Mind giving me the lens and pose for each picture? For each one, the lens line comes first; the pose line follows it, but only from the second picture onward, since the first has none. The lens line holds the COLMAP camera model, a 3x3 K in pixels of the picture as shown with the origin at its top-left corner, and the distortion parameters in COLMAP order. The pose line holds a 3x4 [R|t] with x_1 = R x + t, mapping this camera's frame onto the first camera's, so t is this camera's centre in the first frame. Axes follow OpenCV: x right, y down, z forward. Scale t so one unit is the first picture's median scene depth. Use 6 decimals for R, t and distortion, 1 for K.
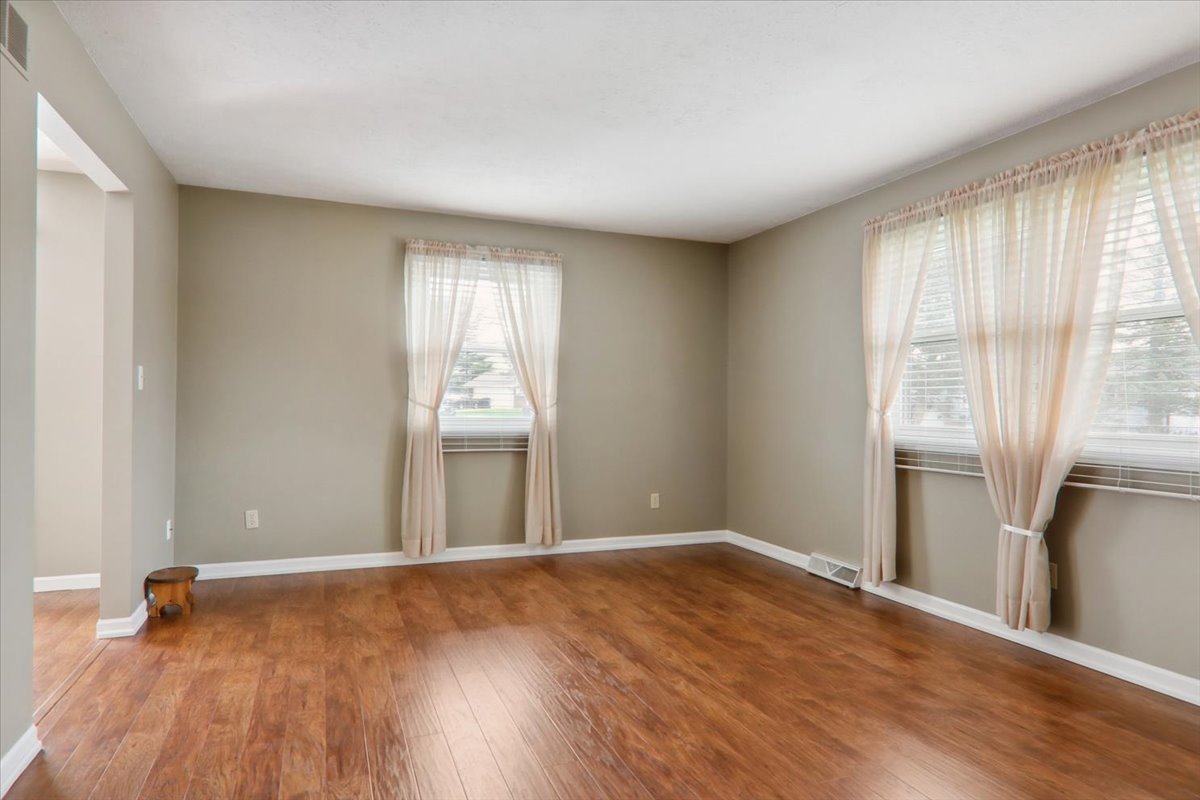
lens RADIAL K [[687.0, 0, 590.3], [0, 687.0, 396.6], [0, 0, 1]] dist [-0.004011, -0.006045]
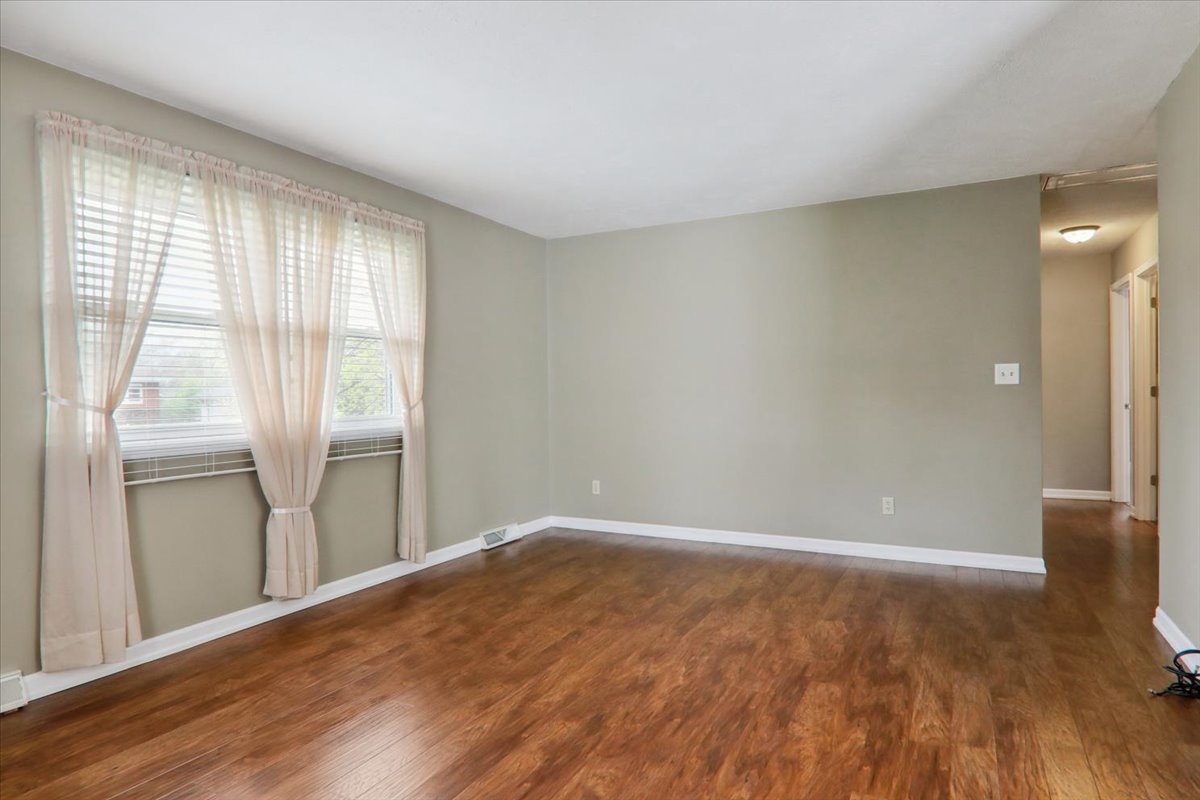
lens RADIAL K [[687.0, 0, 594.9], [0, 687.0, 392.2], [0, 0, 1]] dist [-0.004011, -0.006045]
pose [[-0.656000, -0.001459, 0.754759, -0.562654], [-0.003698, 0.999992, -0.001281, 0.004129], [-0.754752, -0.003632, -0.656001, 1.445229]]
